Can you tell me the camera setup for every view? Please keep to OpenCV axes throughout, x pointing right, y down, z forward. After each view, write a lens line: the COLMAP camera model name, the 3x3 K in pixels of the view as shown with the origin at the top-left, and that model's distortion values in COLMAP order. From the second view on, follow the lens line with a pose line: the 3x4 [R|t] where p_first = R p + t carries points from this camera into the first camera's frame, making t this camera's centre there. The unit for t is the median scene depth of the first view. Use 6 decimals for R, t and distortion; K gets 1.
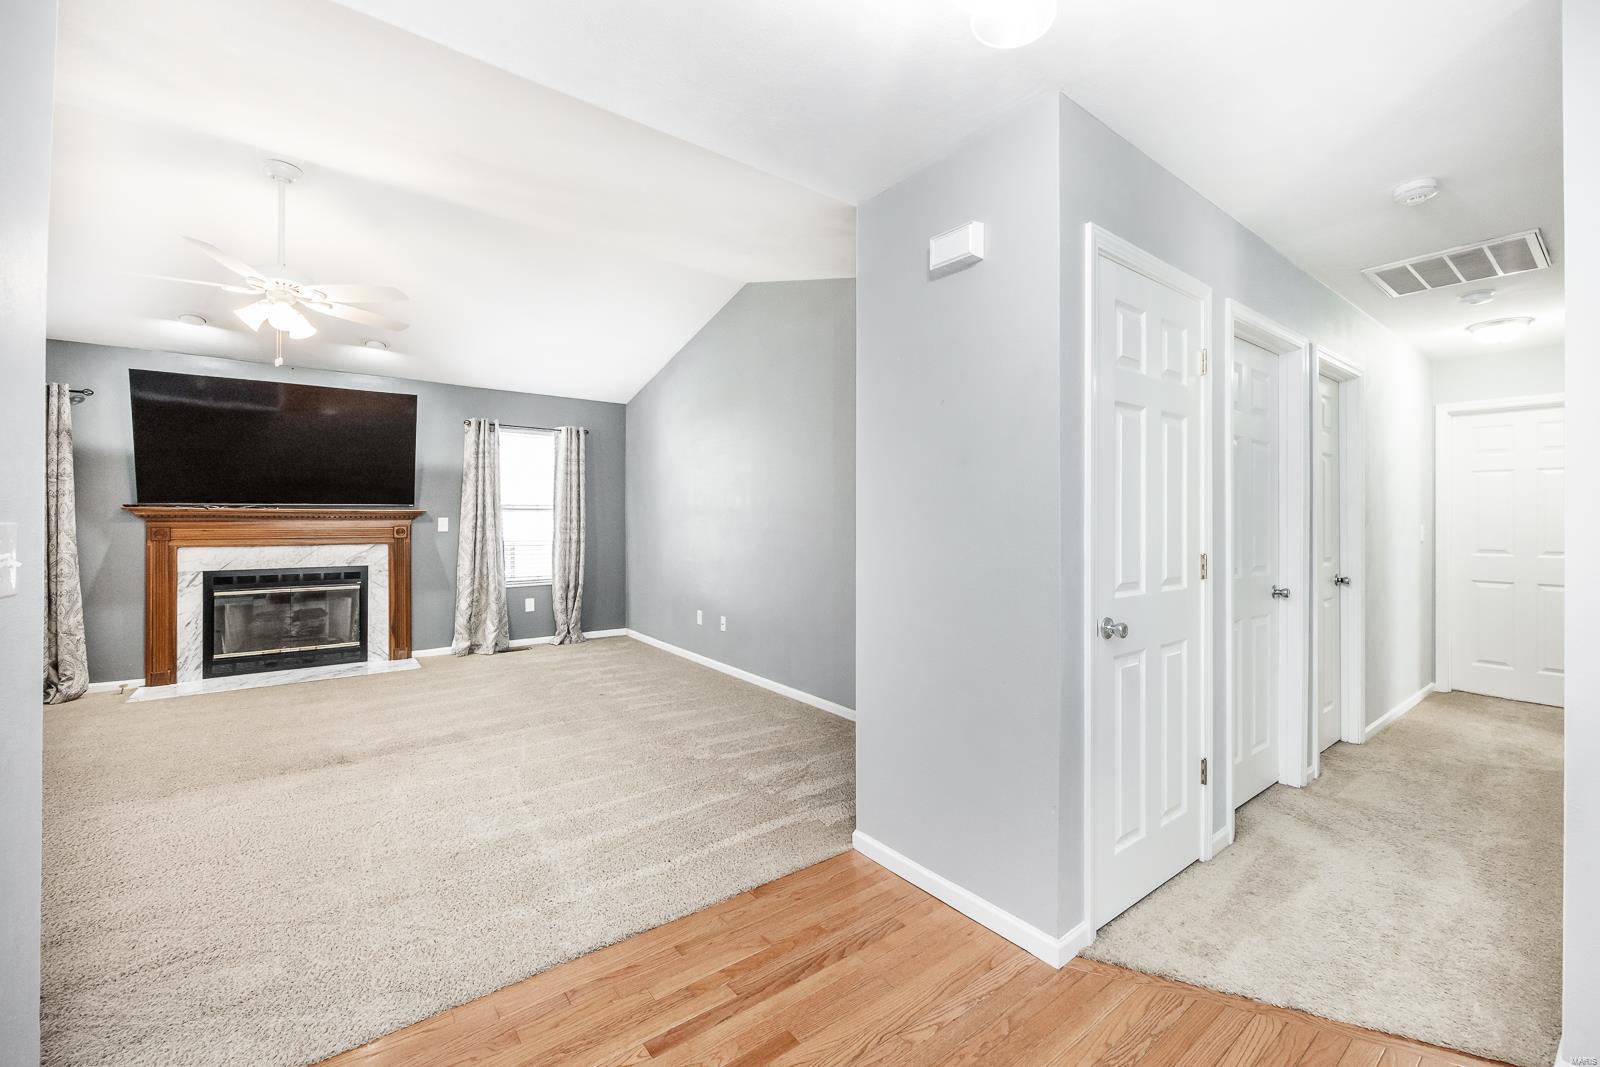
lens RADIAL K [[622.0, 0, 823.9], [0, 622.0, 523.1], [0, 0, 1]] dist [-0.000457, 0.000104]
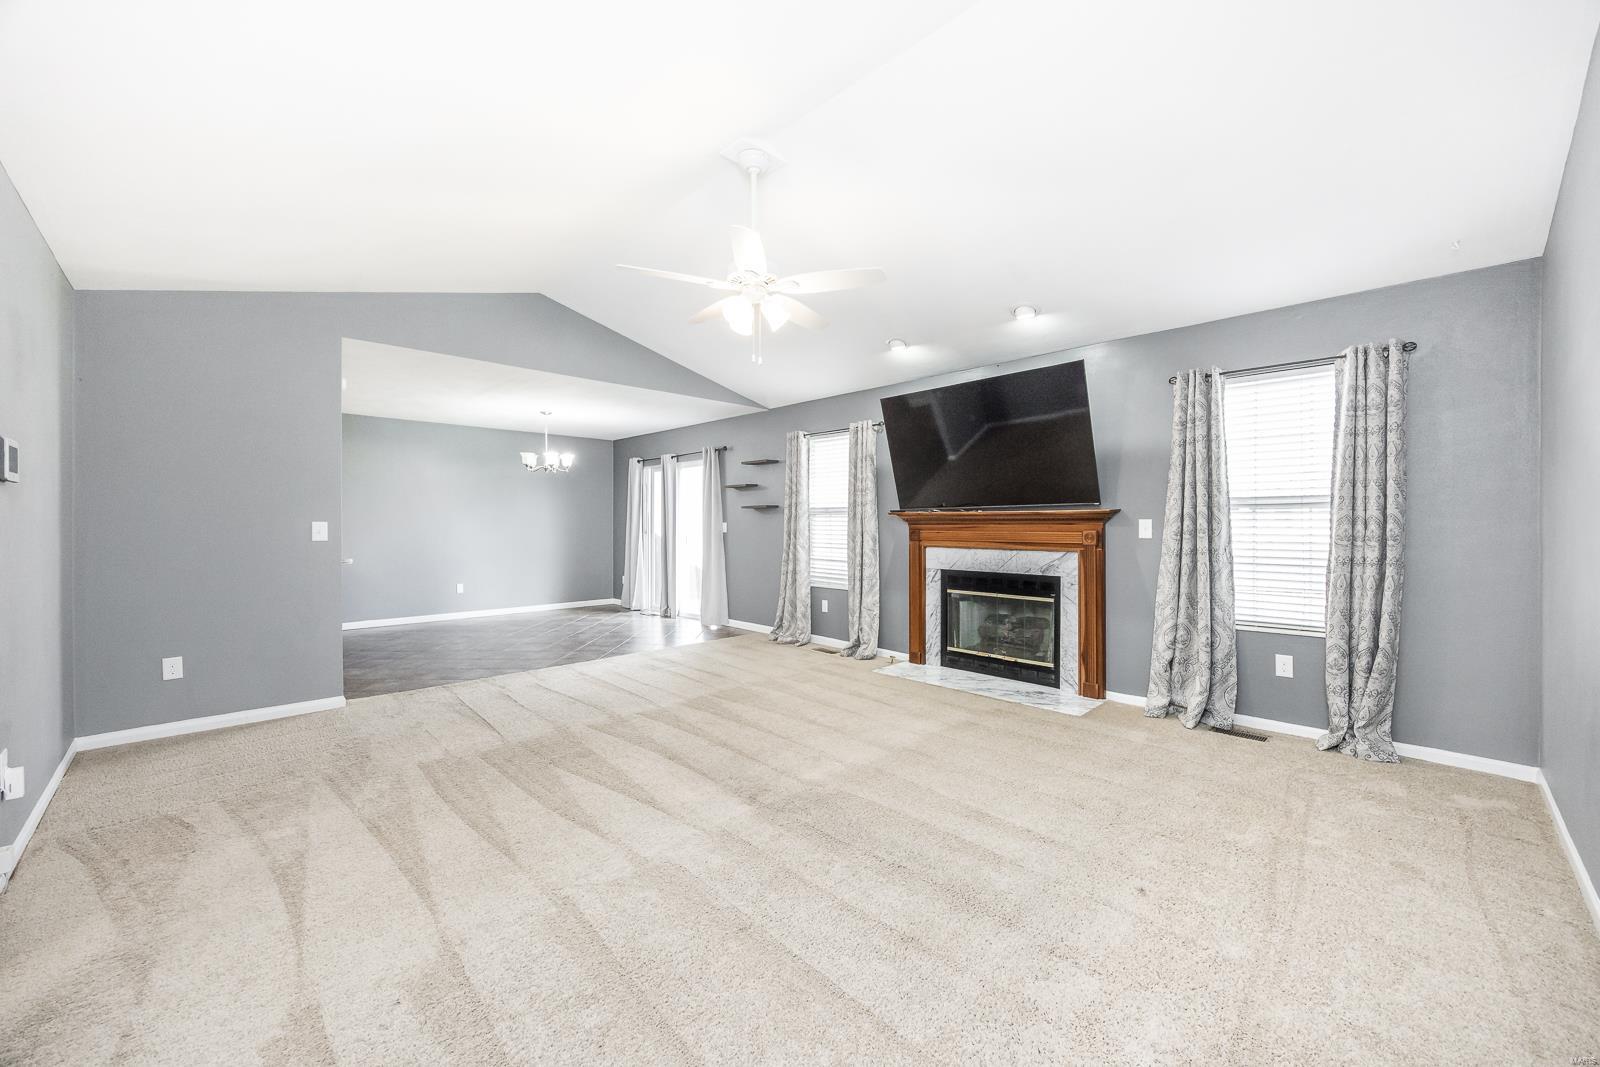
lens RADIAL K [[622.0, 0, 823.9], [0, 622.0, 523.1], [0, 0, 1]] dist [-0.000457, 0.000104]
pose [[0.124403, -0.000634, -0.992232, 0.068960], [-0.001898, 0.999998, -0.000877, -0.003031], [0.992230, 0.001993, 0.124402, 0.567870]]
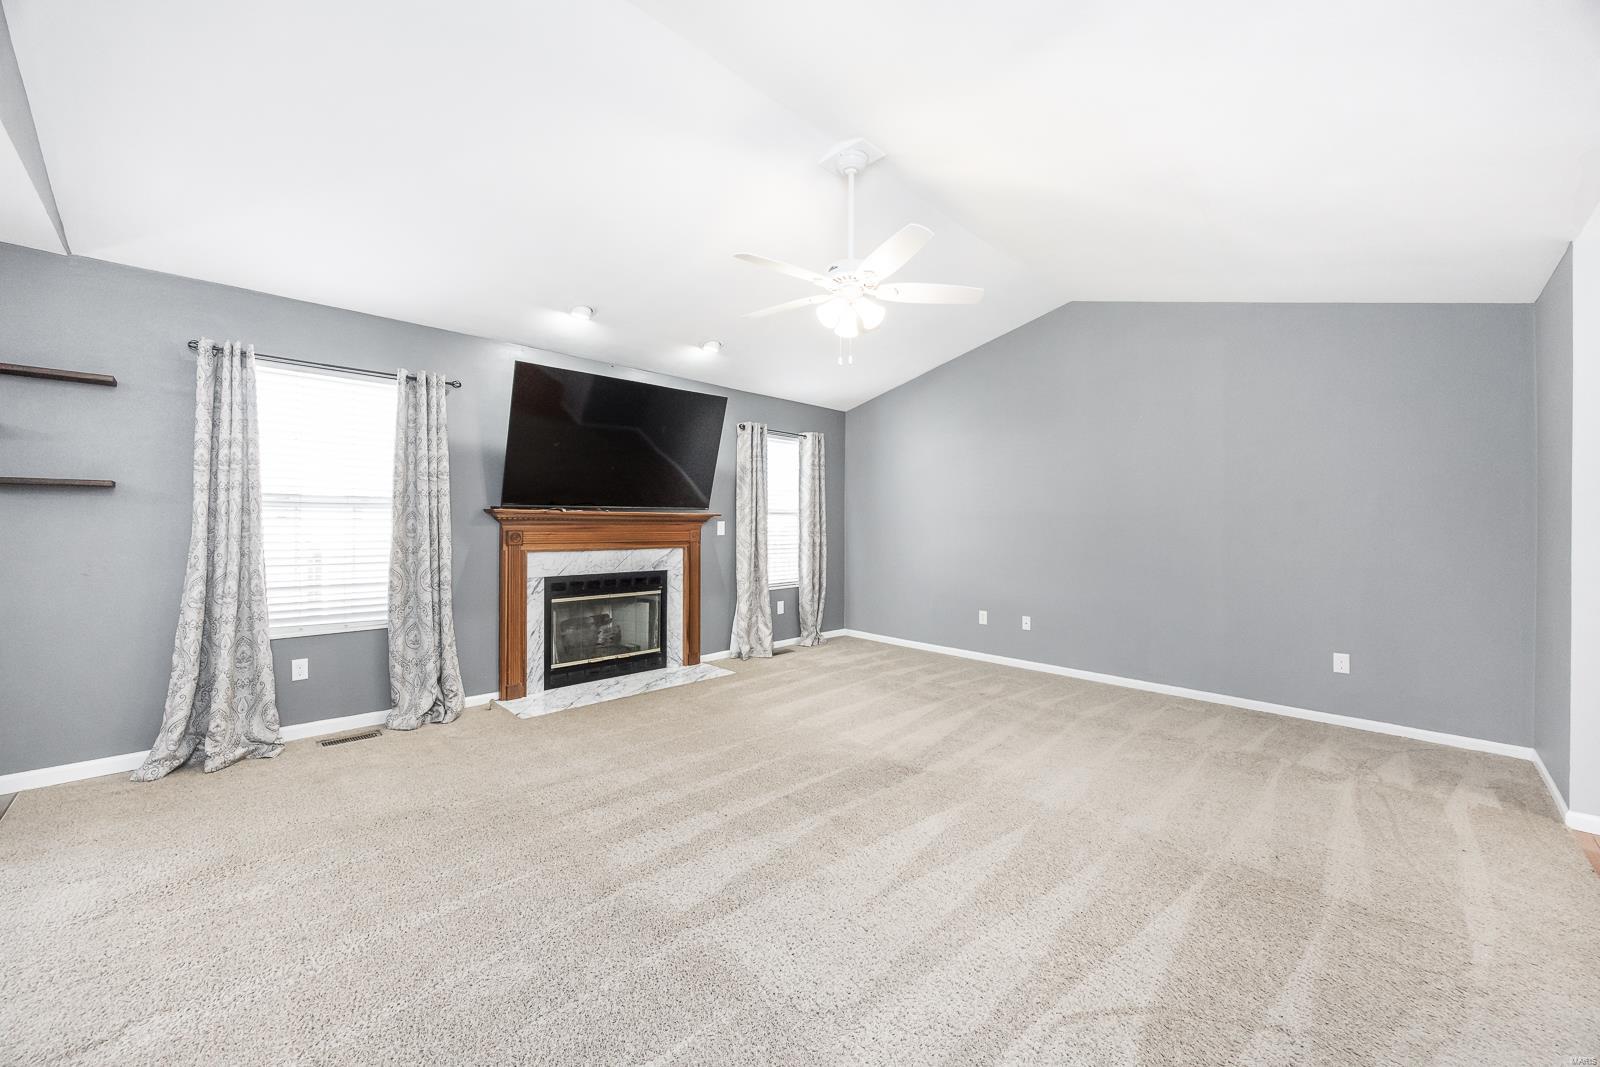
lens RADIAL K [[580.8, 0, 834.5], [0, 580.8, 522.6], [0, 0, 1]] dist [0.000665, 0.000113]
pose [[0.993008, 0.004474, 0.117963, -0.575562], [-0.003850, 0.999977, -0.005519, -0.002458], [-0.117985, 0.005026, 0.993003, 0.056075]]
